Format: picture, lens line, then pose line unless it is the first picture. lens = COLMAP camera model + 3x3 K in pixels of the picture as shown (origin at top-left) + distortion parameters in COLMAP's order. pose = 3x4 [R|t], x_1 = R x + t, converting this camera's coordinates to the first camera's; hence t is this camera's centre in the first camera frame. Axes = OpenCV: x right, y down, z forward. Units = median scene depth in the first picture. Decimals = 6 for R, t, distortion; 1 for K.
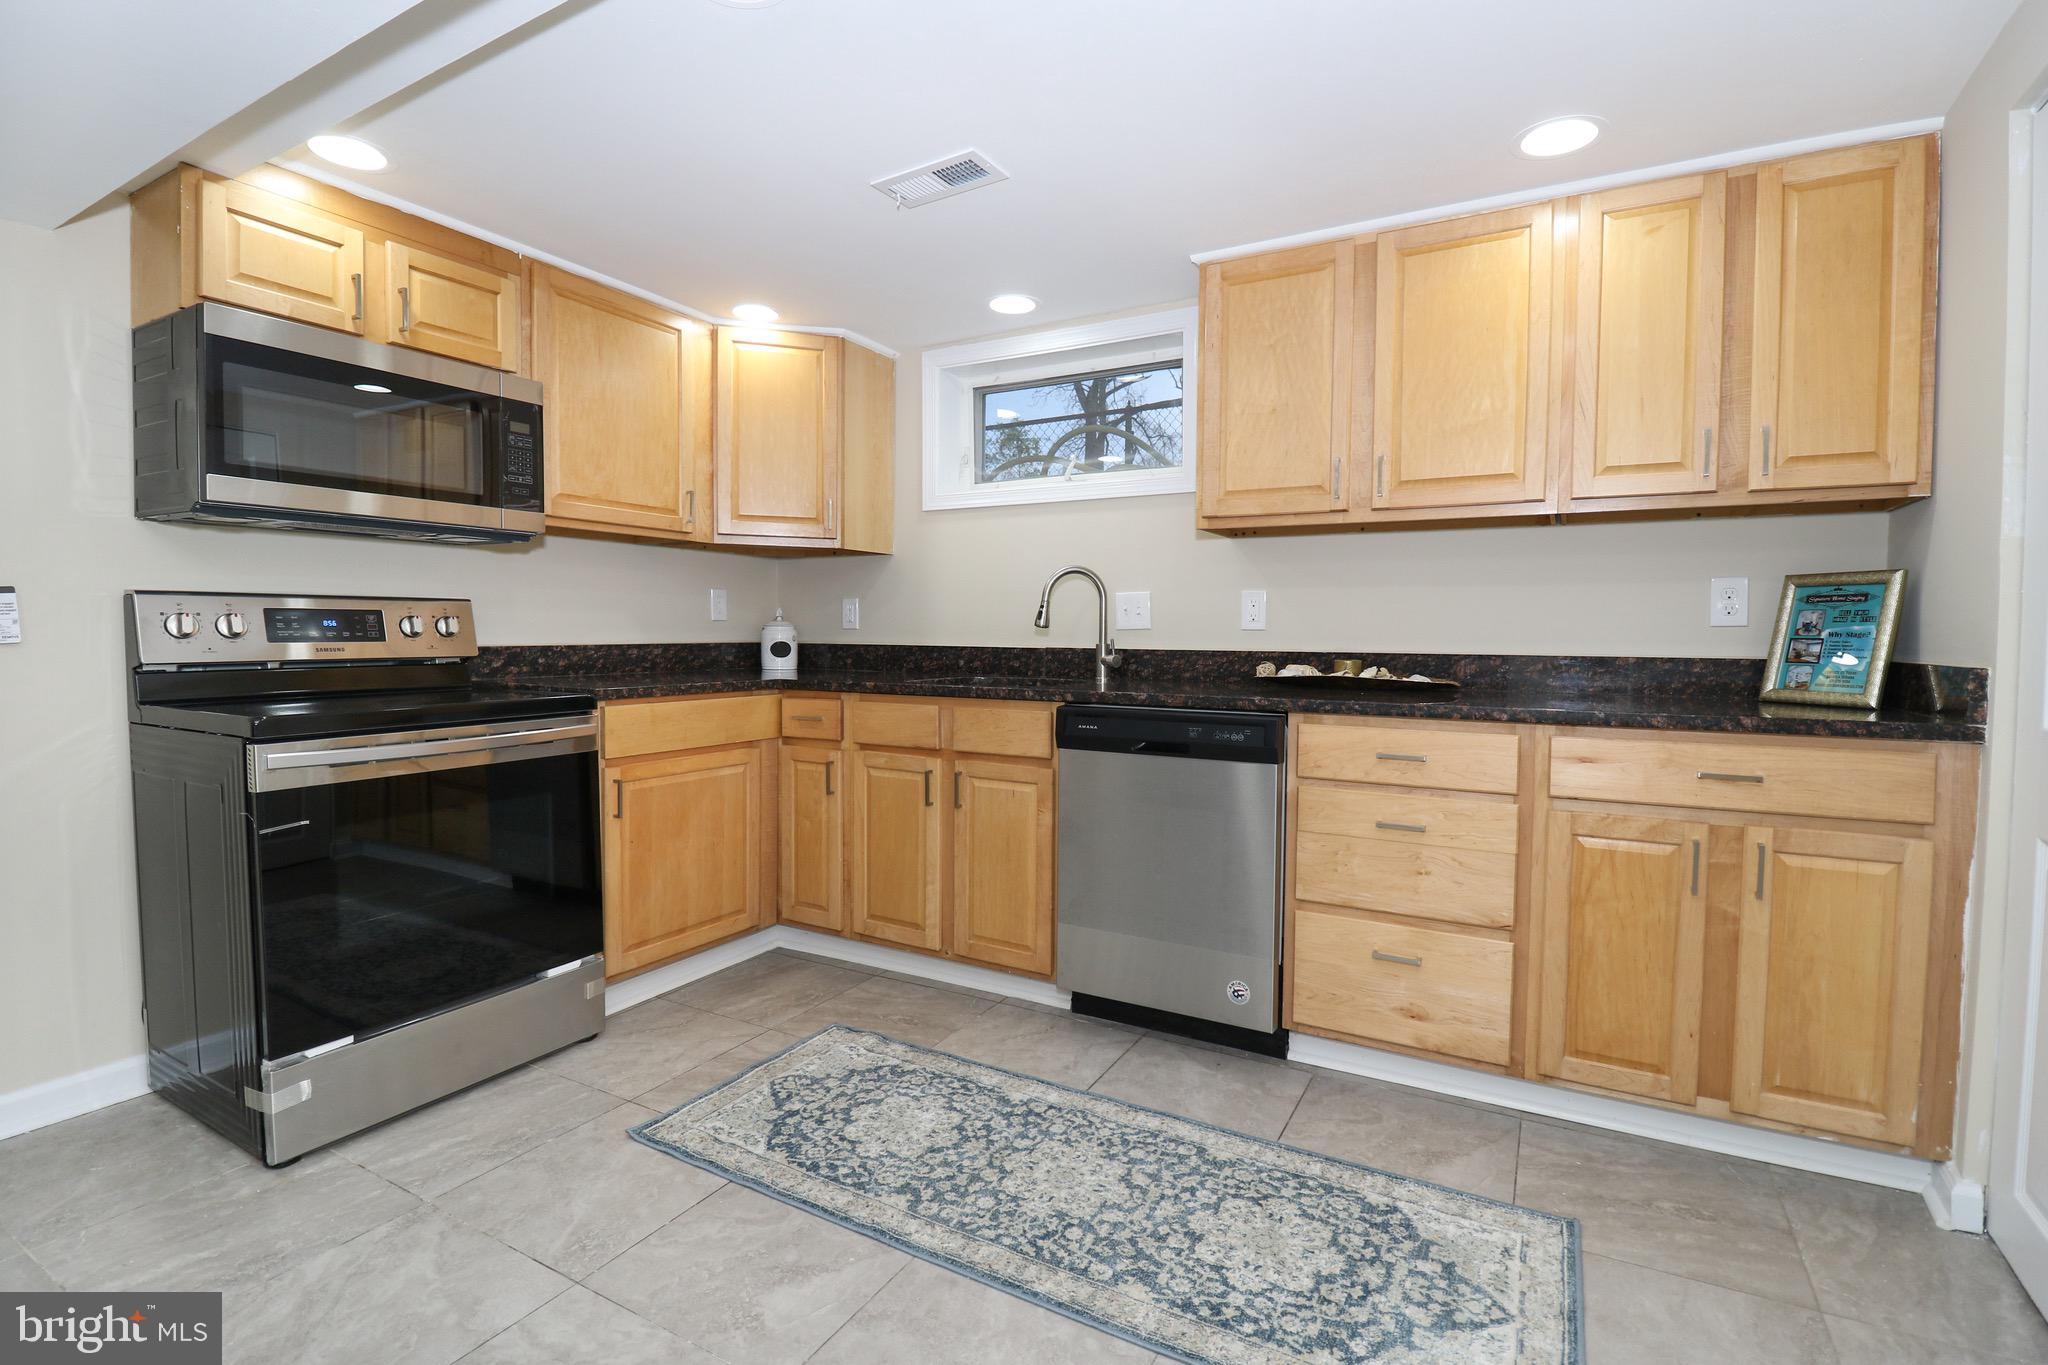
lens RADIAL K [[950.1, 0, 1026.8], [0, 950.1, 676.9], [0, 0, 1]] dist [0.003191, -0.016668]
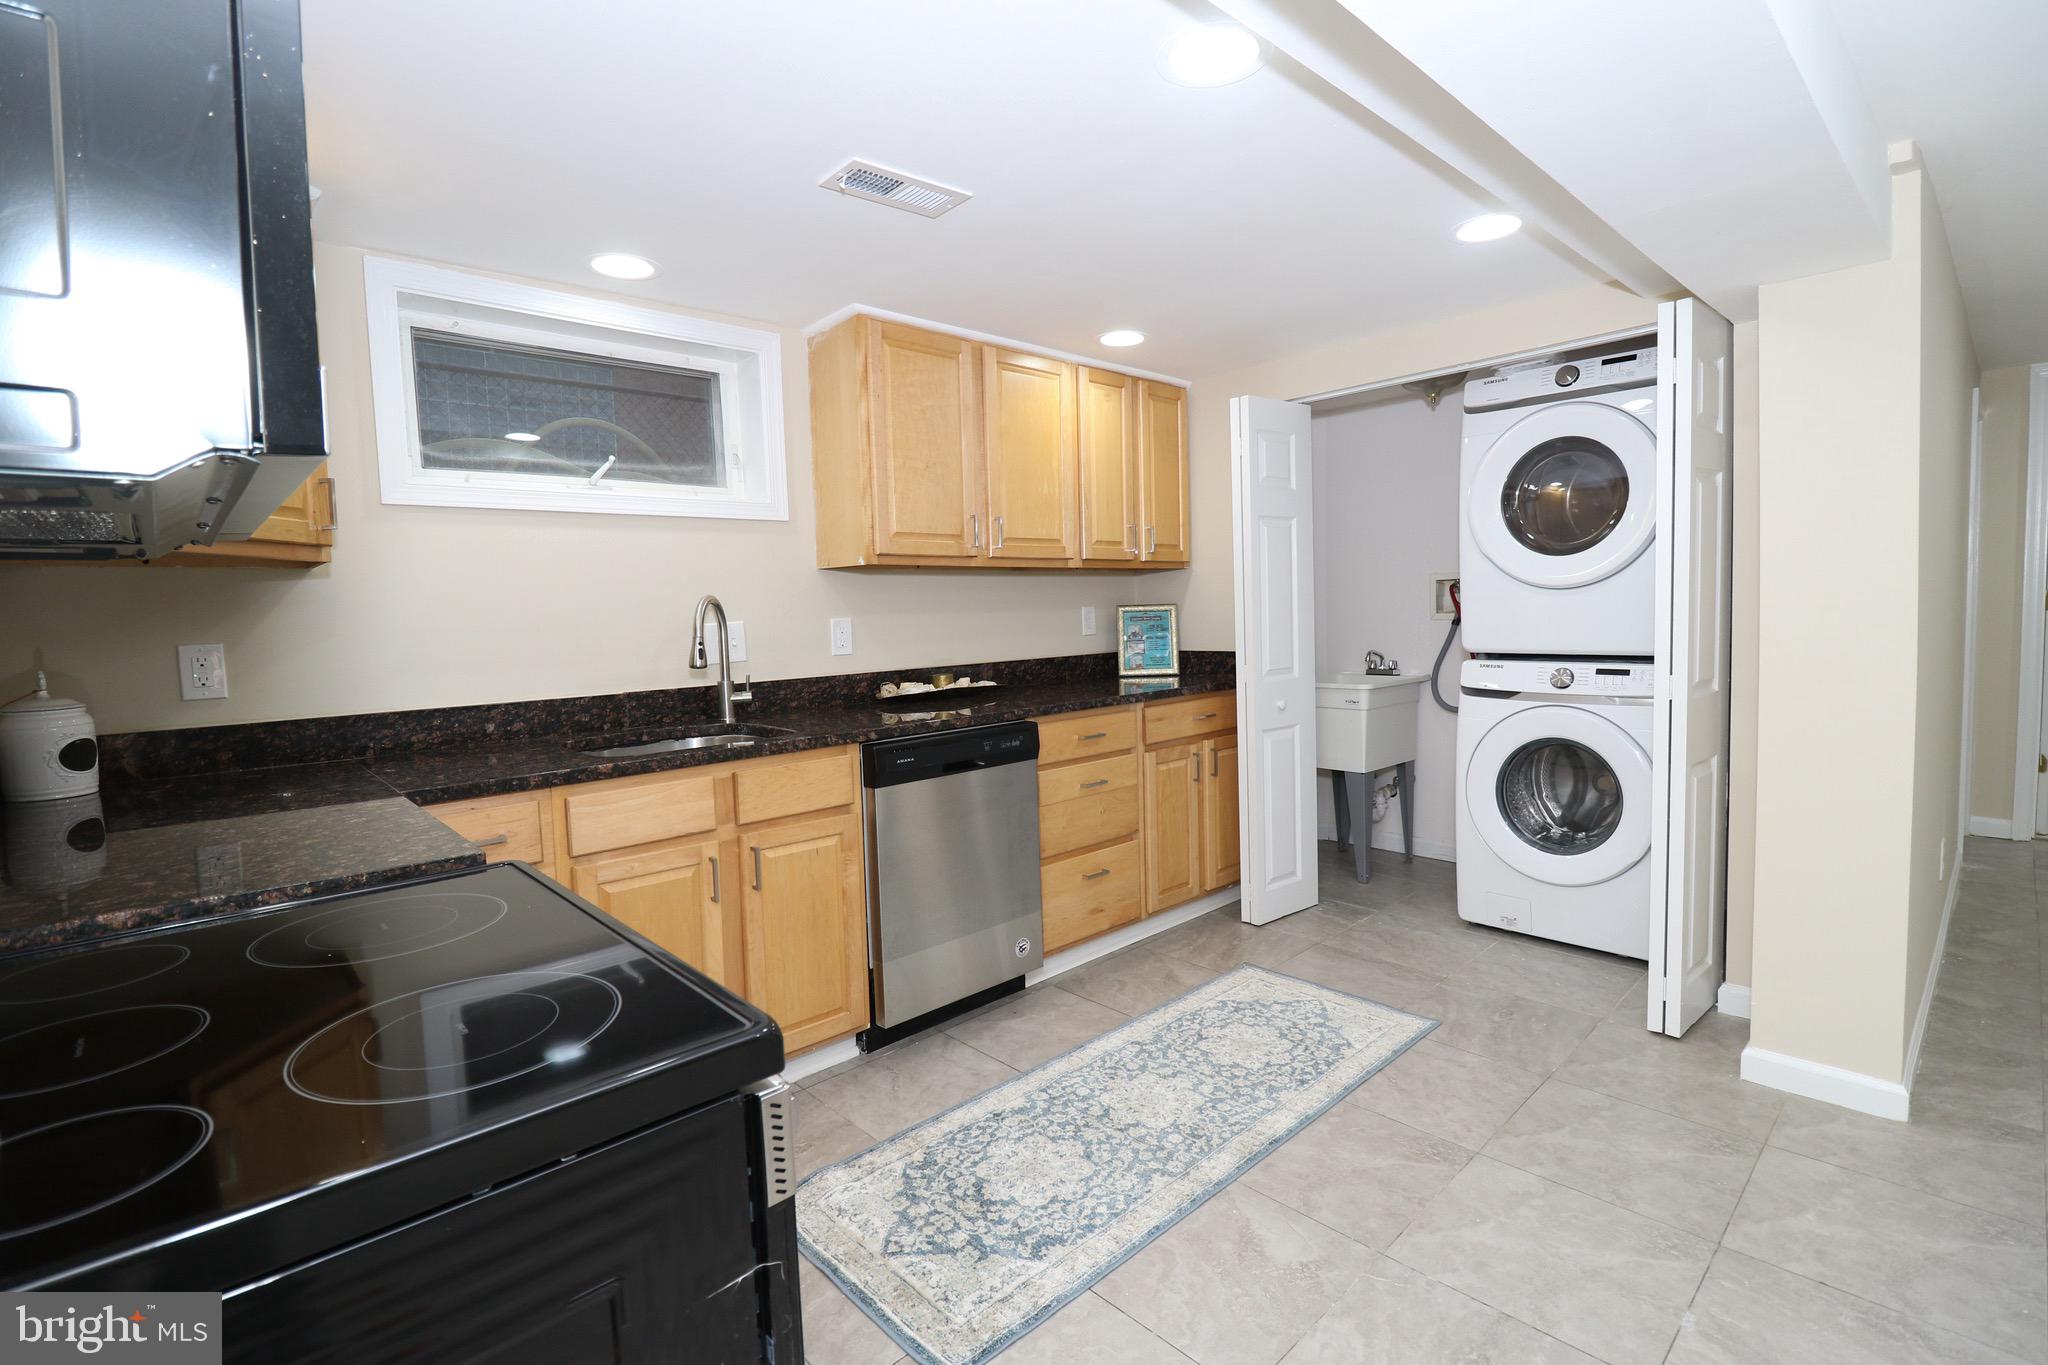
lens RADIAL K [[968.9, 0, 1028.0], [0, 968.9, 669.0], [0, 0, 1]] dist [-0.000690, -0.000230]
pose [[0.283277, -0.079522, 0.955736, -0.987015], [0.077295, 0.995207, 0.059896, -0.108647], [-0.955918, 0.056907, 0.288066, 0.627426]]
